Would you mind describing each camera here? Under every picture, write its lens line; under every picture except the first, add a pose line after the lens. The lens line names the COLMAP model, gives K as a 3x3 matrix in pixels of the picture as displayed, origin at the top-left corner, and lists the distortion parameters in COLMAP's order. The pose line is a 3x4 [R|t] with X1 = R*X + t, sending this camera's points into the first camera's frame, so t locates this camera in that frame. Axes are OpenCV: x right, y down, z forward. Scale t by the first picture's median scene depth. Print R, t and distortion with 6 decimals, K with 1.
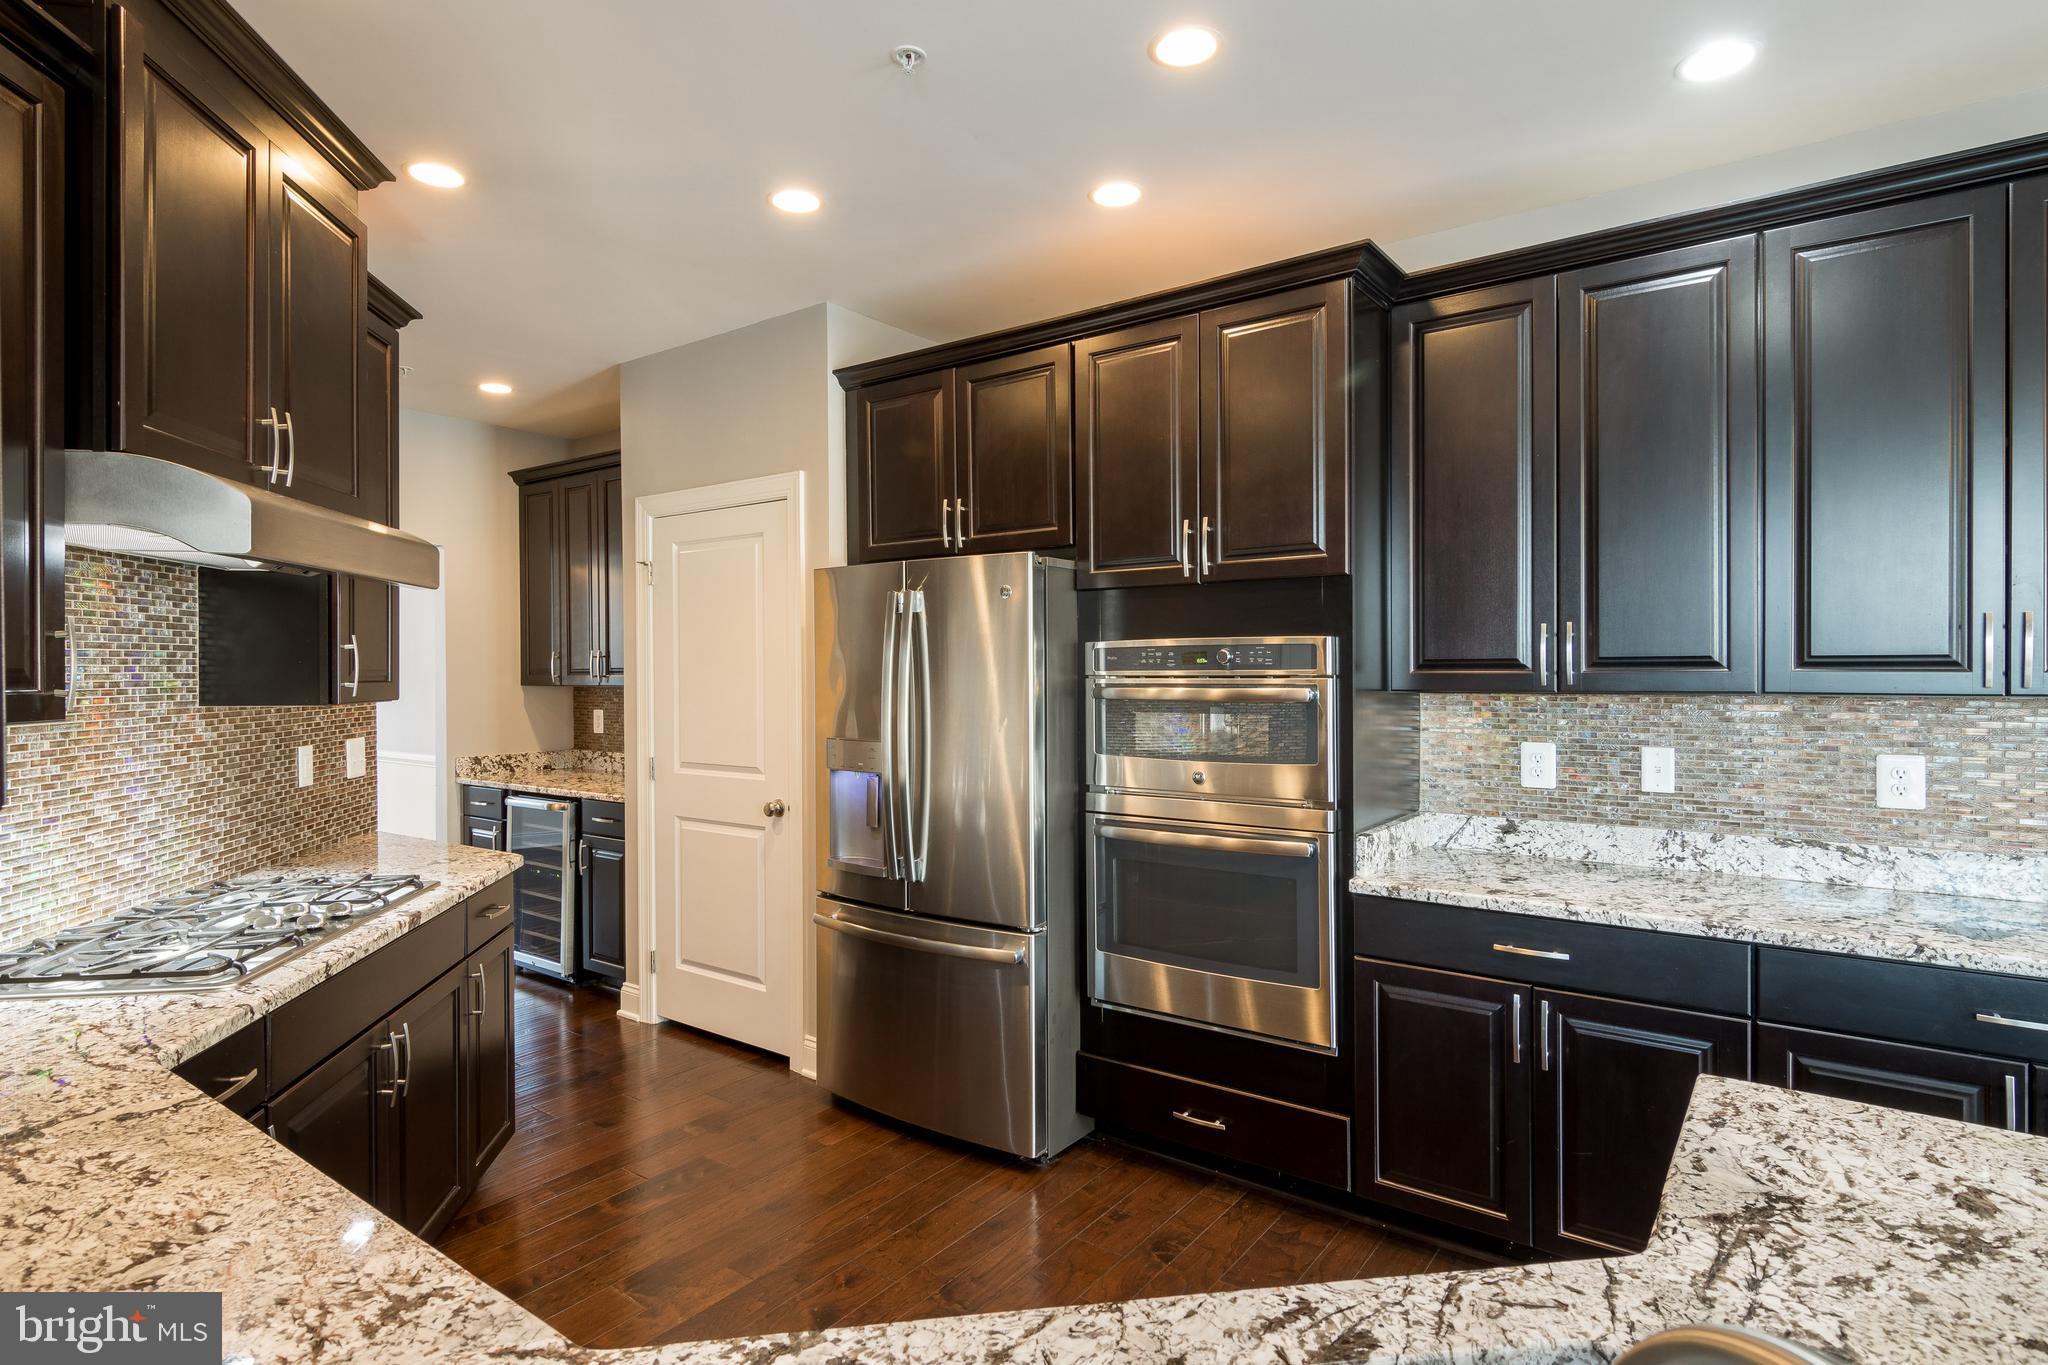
lens RADIAL K [[1049.9, 0, 1041.1], [0, 1049.9, 673.9], [0, 0, 1]] dist [0.022219, -0.009635]
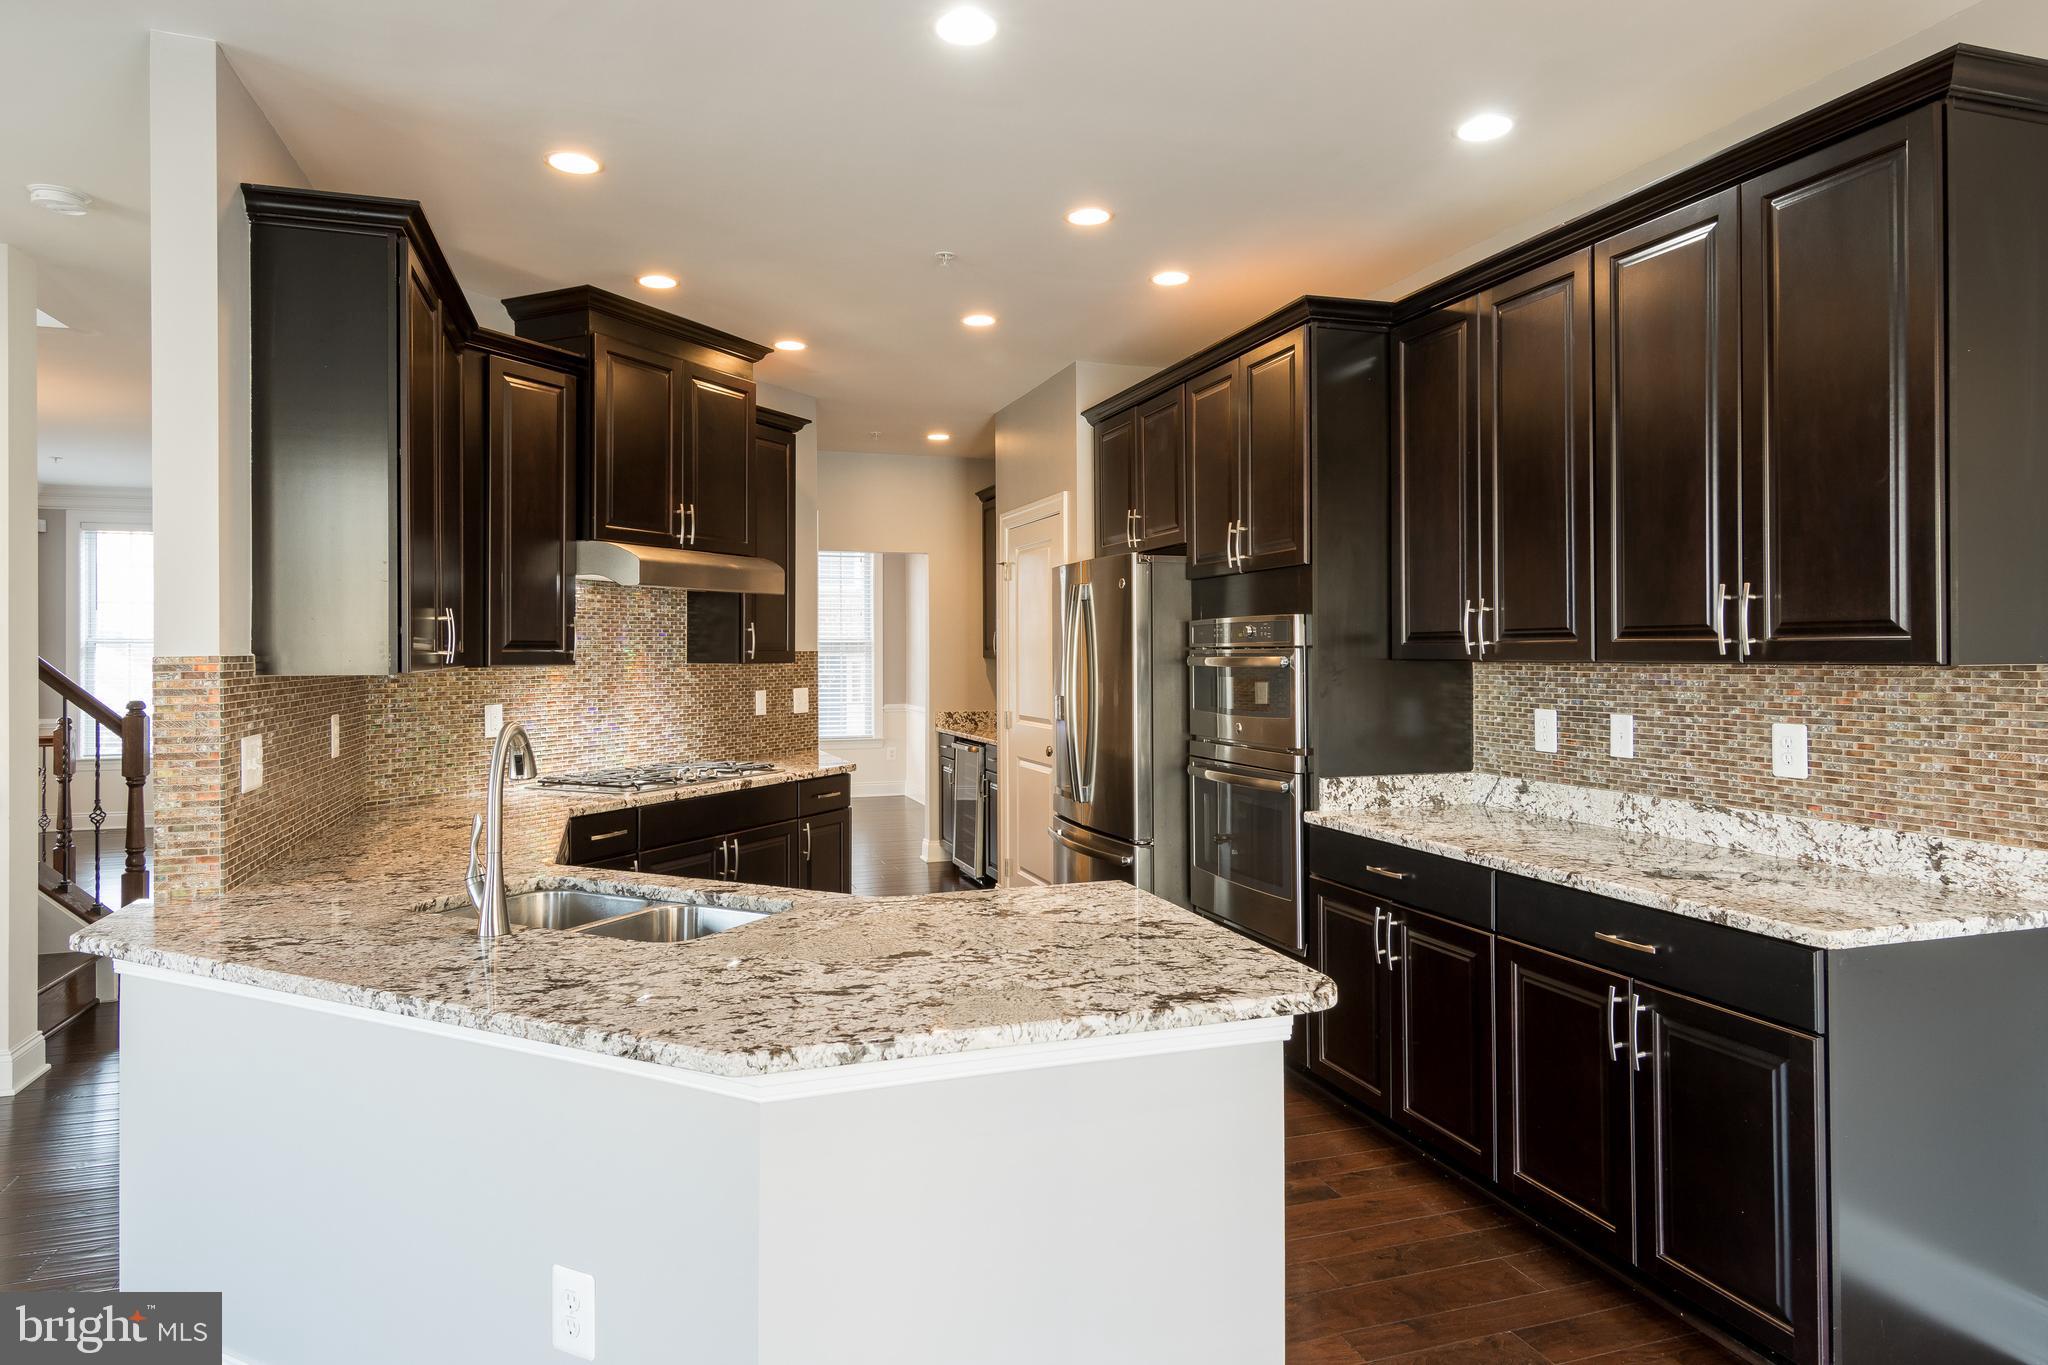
lens RADIAL K [[1222.2, 0, 1063.2], [0, 1222.2, 640.1], [0, 0, 1]] dist [0.035509, -0.000633]
pose [[0.825399, -0.003874, -0.564536, 0.831550], [-0.003145, 0.999929, -0.011461, 0.011856], [0.564541, 0.011236, 0.825329, -0.324966]]
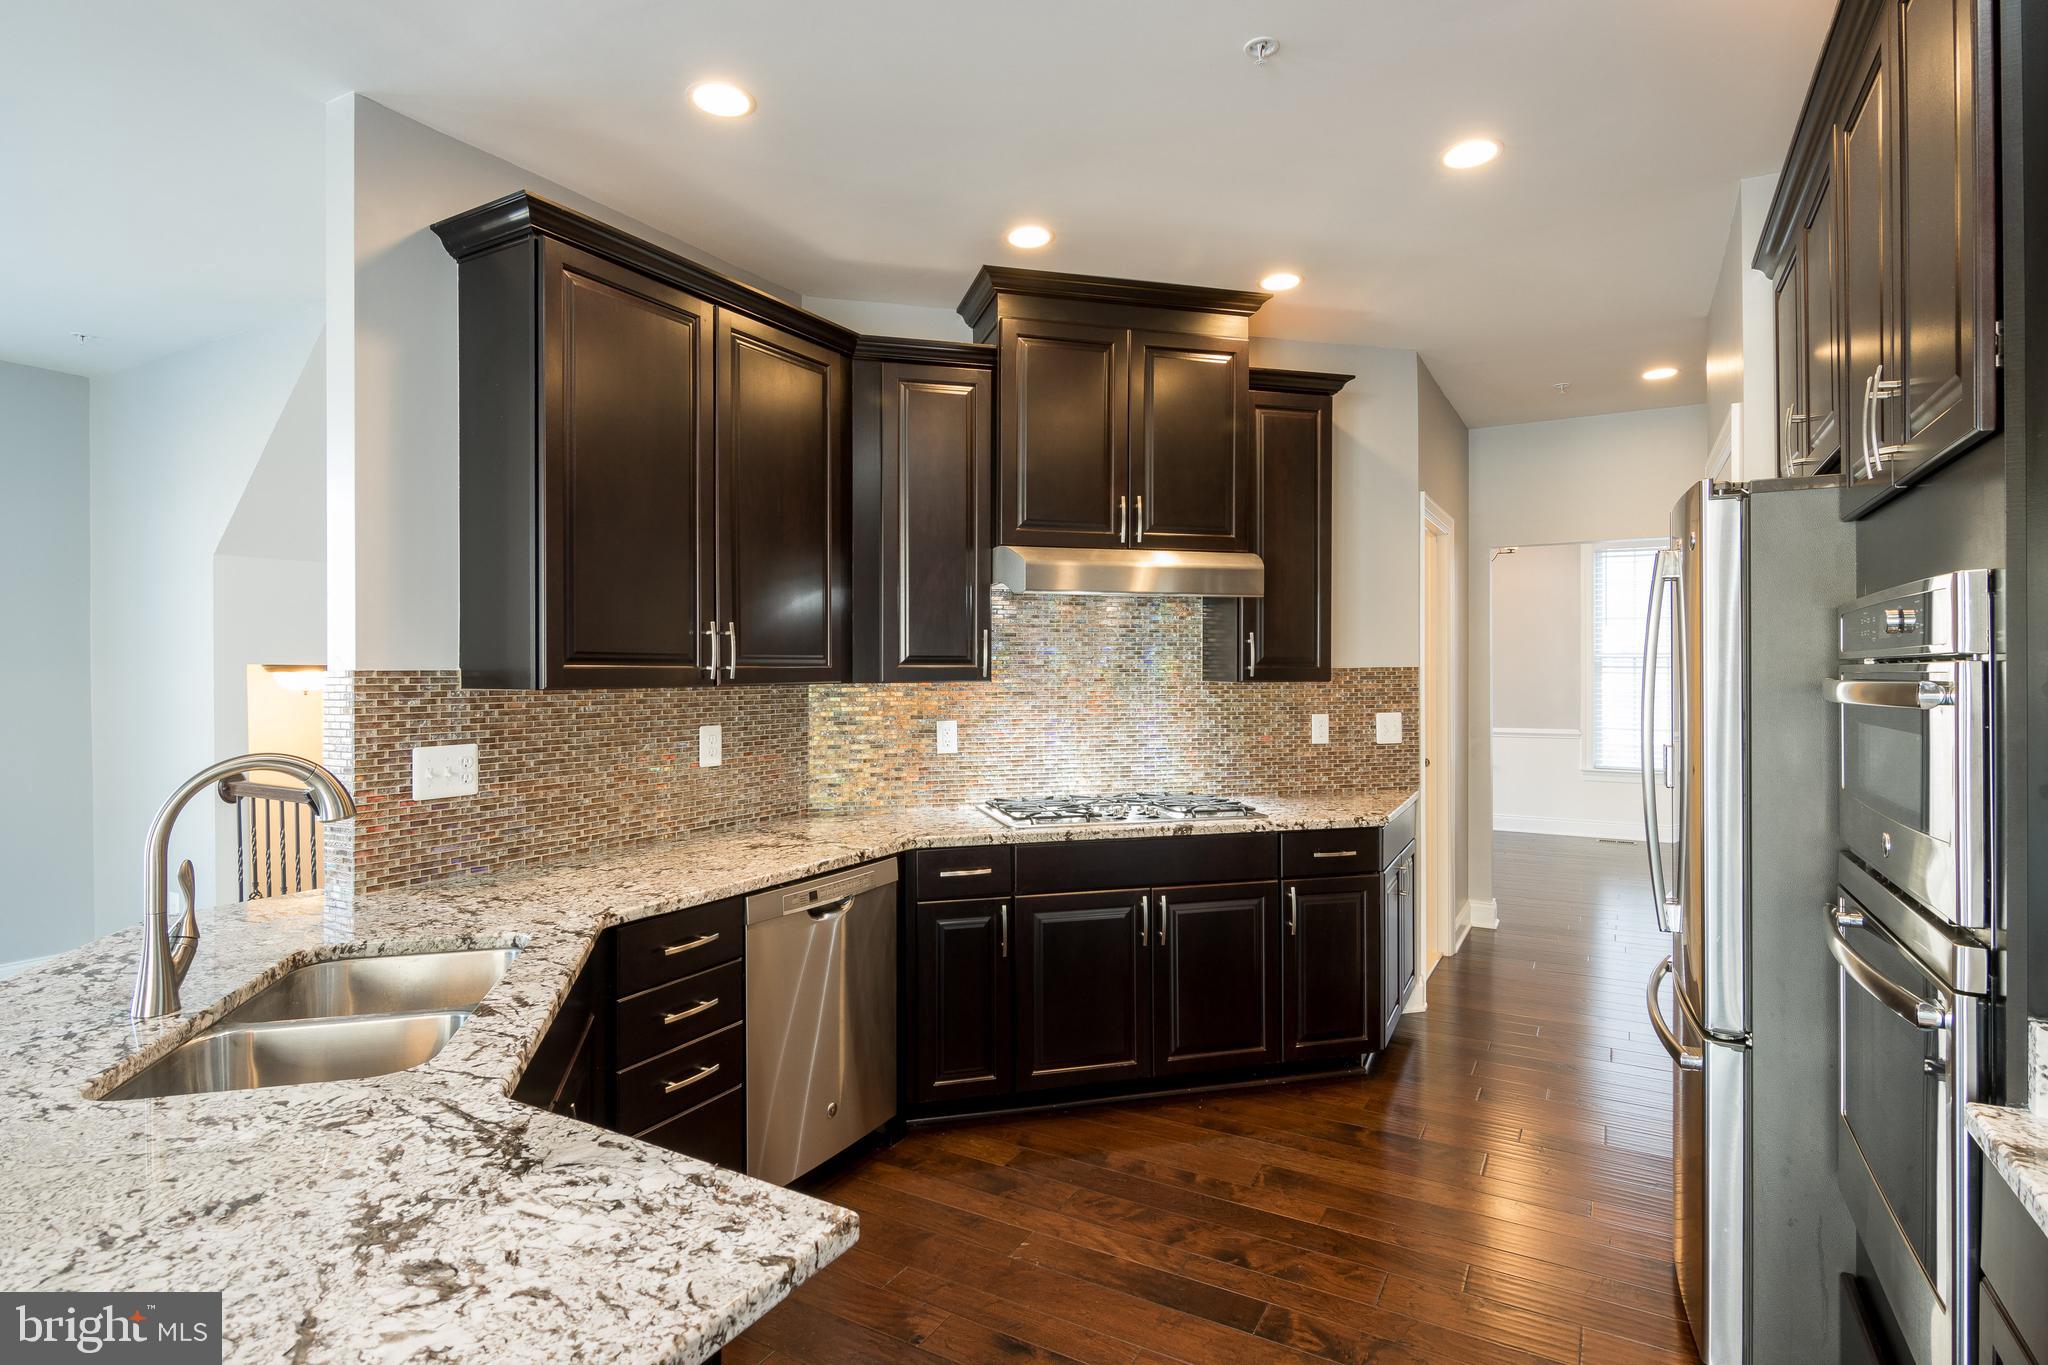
lens RADIAL K [[1049.9, 0, 1022.7], [0, 1049.9, 661.6], [0, 0, 1]] dist [0.022219, -0.009635]
pose [[0.102854, -0.004981, -0.994684, 0.673457], [-0.004504, 0.999975, -0.005473, 0.010690], [0.994686, 0.005043, 0.102829, 0.528462]]
